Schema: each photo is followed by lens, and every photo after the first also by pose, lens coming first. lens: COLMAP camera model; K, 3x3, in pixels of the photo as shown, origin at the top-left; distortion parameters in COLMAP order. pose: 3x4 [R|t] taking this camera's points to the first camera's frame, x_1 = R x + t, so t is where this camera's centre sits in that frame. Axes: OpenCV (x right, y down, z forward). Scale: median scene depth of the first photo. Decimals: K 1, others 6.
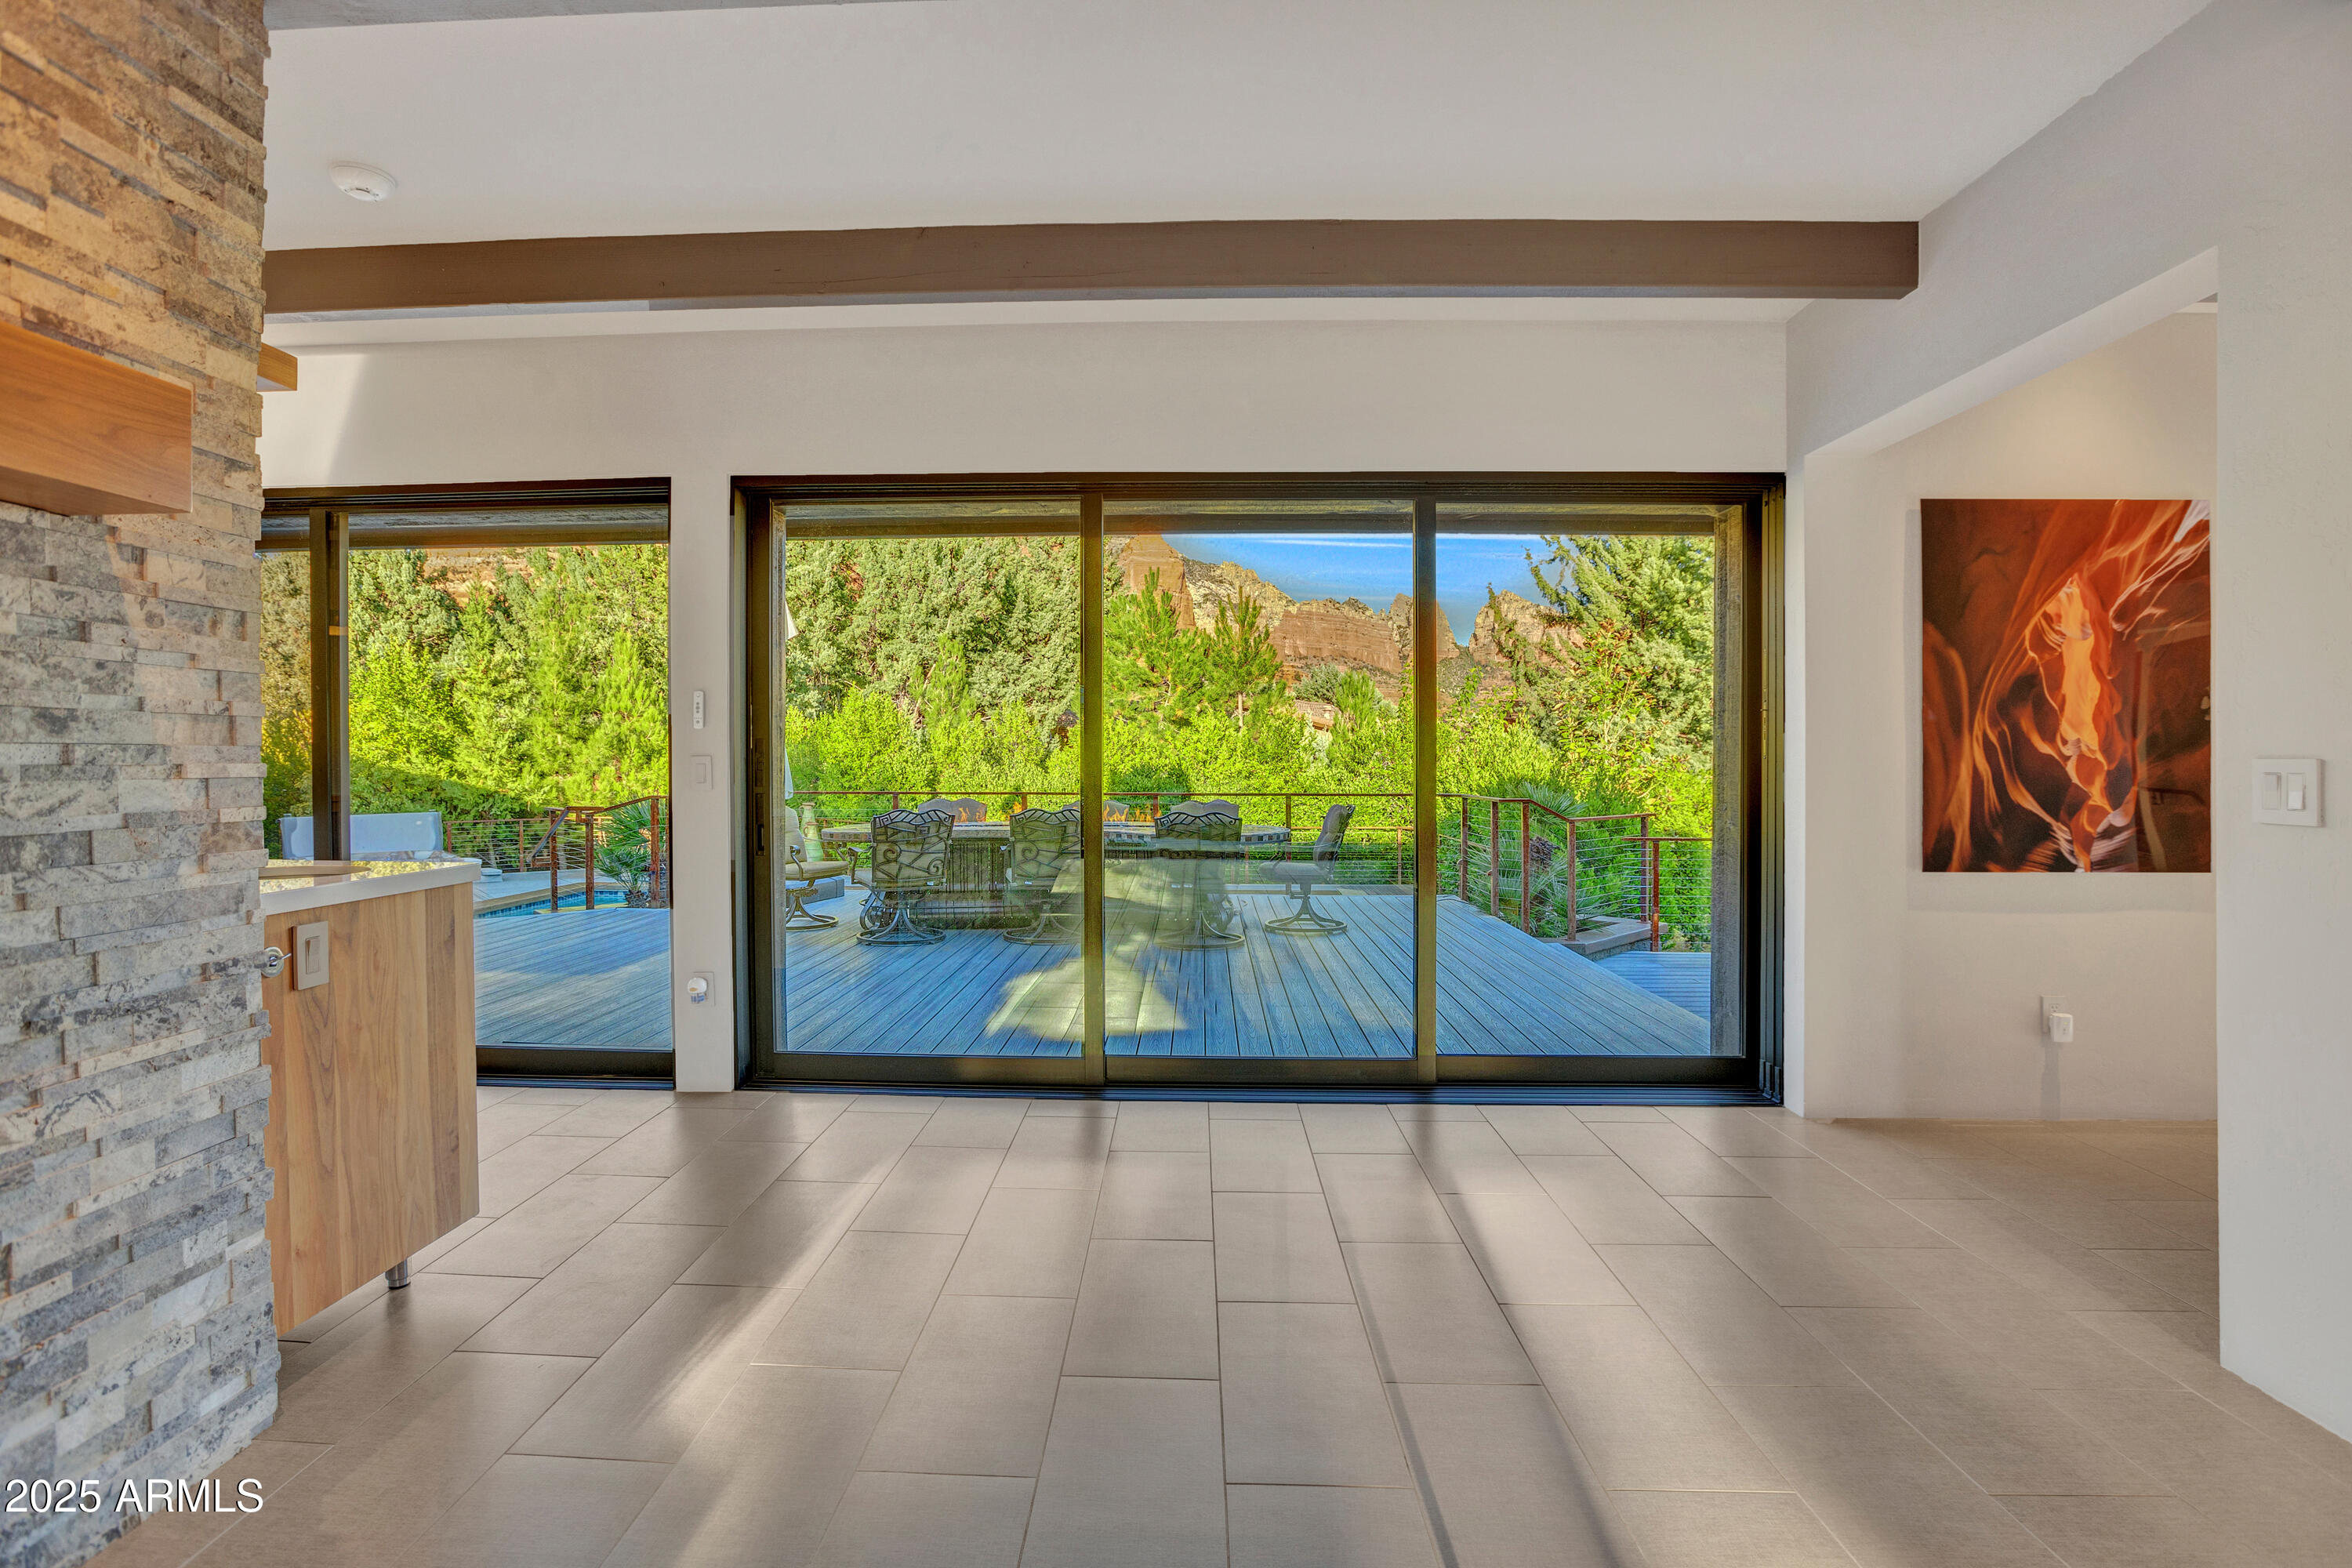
lens RADIAL K [[1091.8, 0, 1096.1], [0, 1091.8, 783.3], [0, 0, 1]] dist [-0.045002, 0.006782]
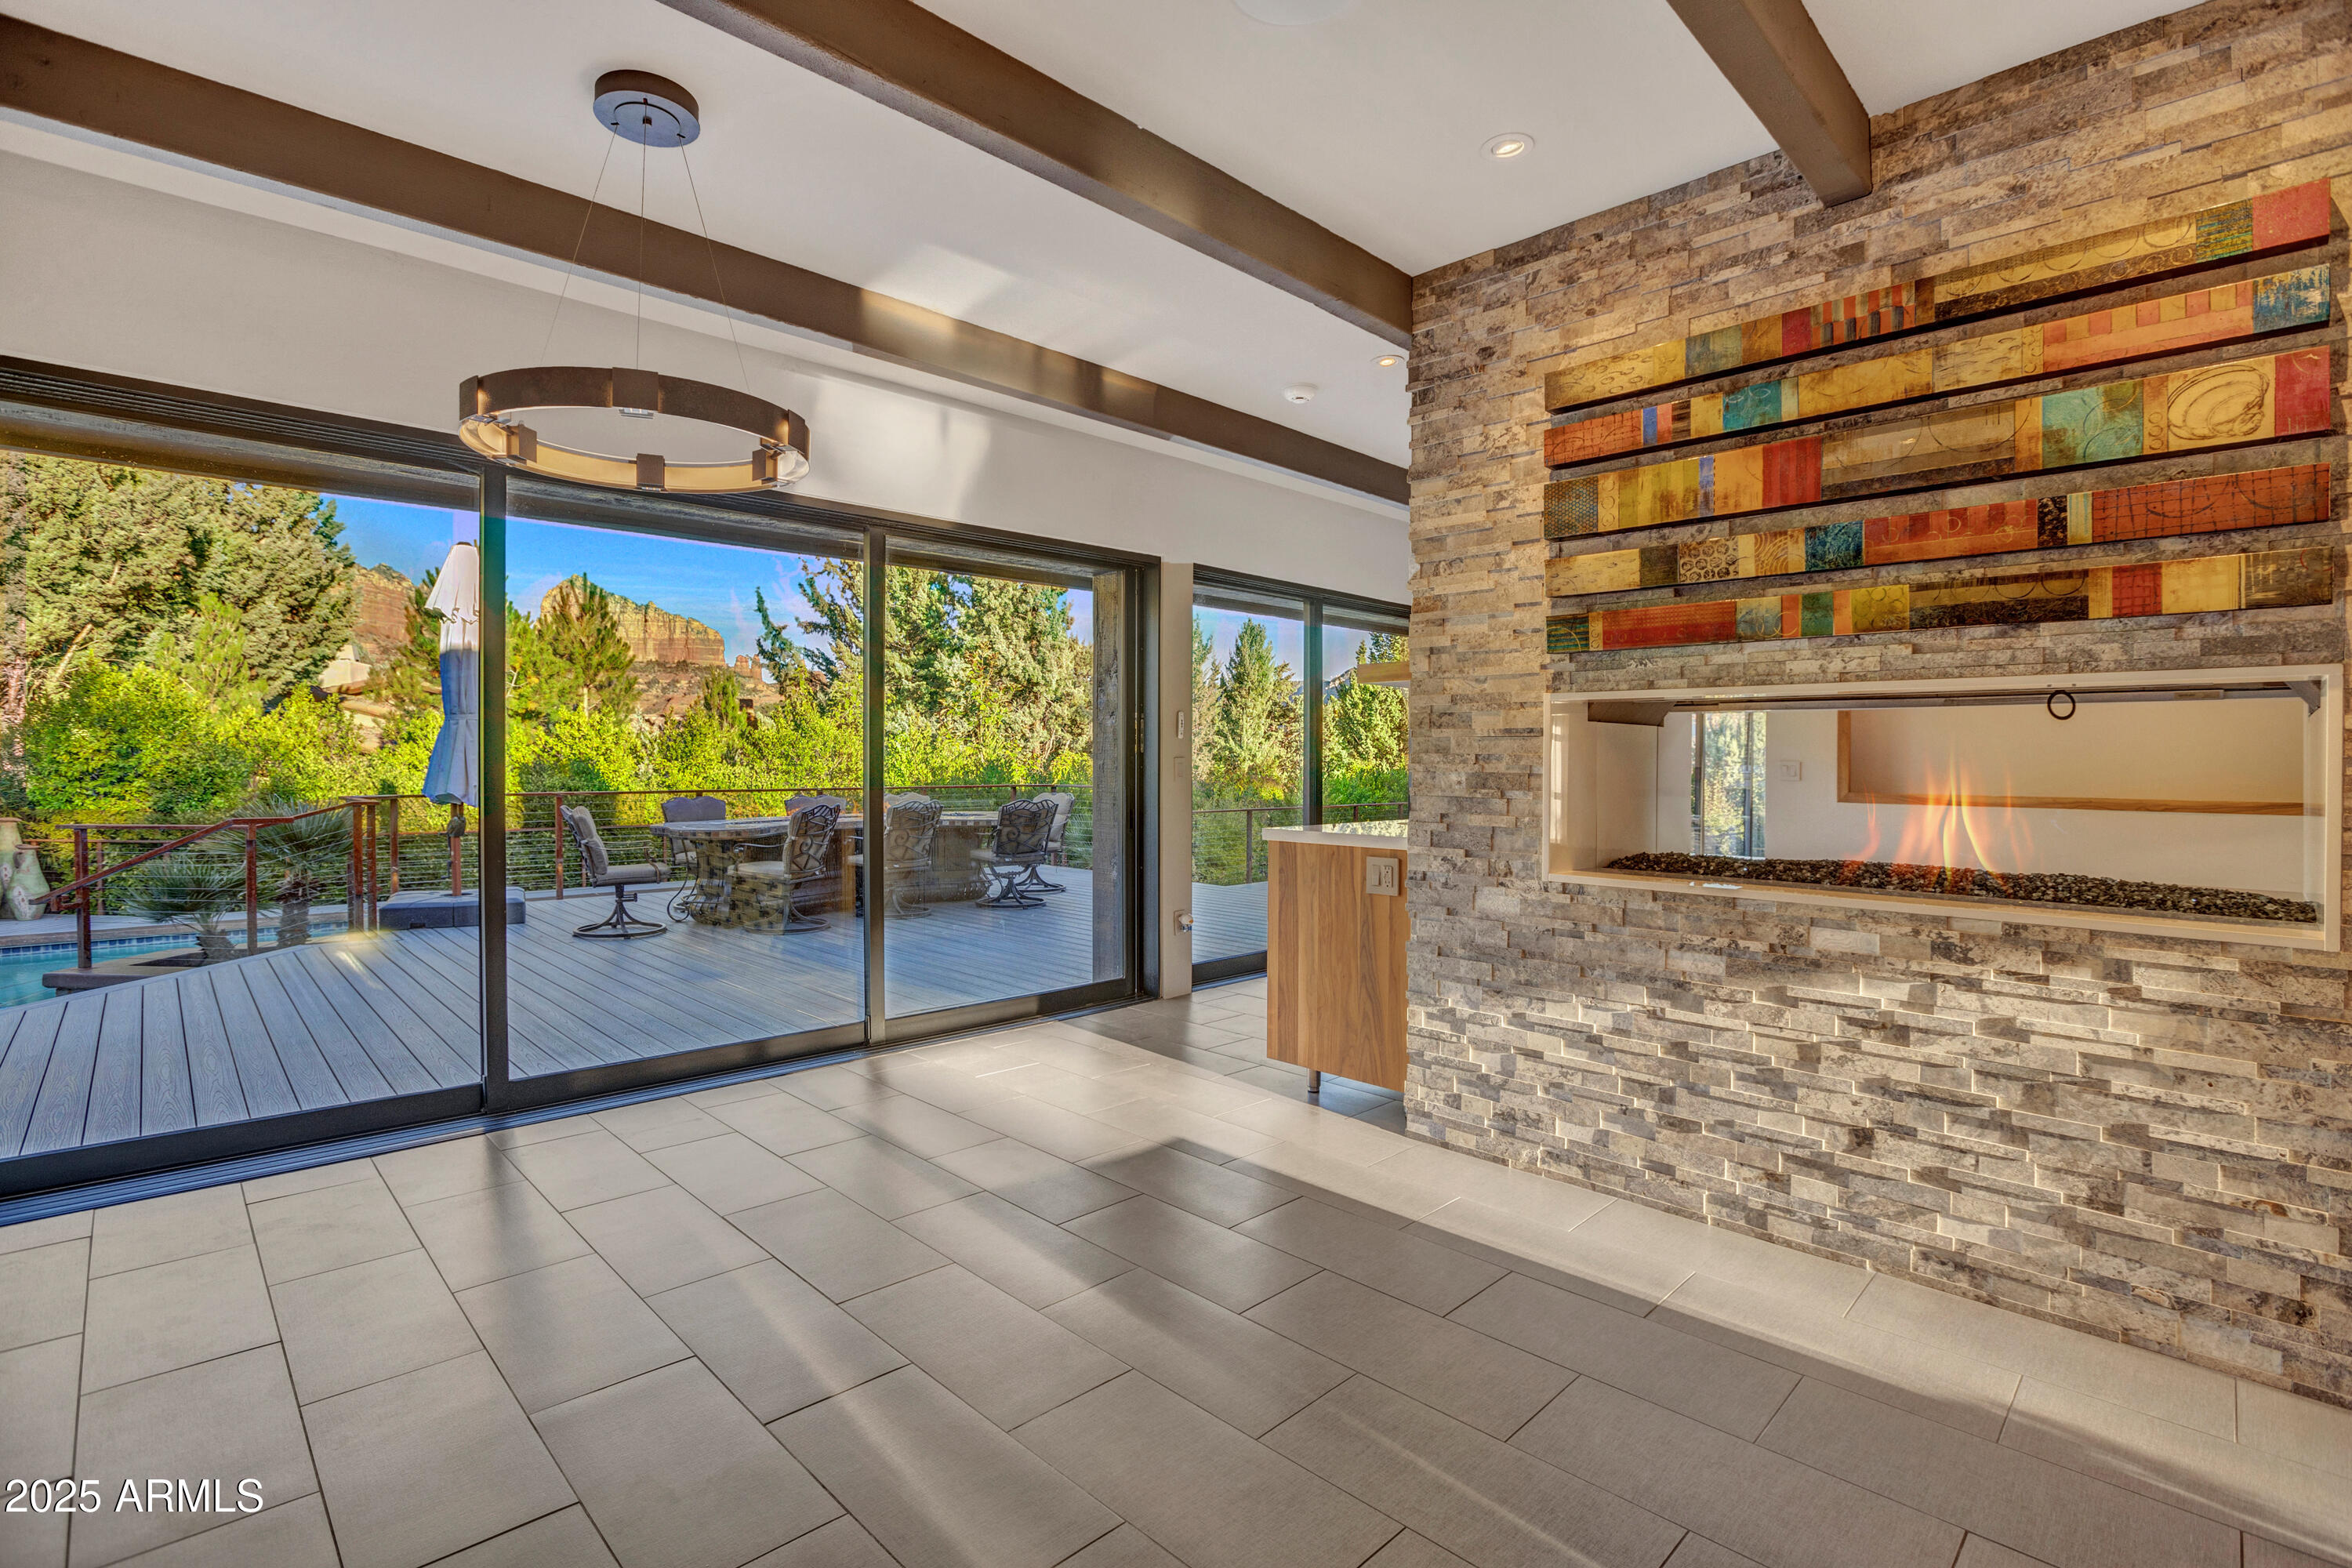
lens RADIAL K [[1091.8, 0, 1144.7], [0, 1091.8, 830.0], [0, 0, 1]] dist [-0.045002, 0.006782]
pose [[0.656000, -0.054332, 0.752803, -0.224844], [0.017324, 0.998227, 0.056949, -0.001999], [-0.754562, -0.024317, 0.655778, 0.014832]]
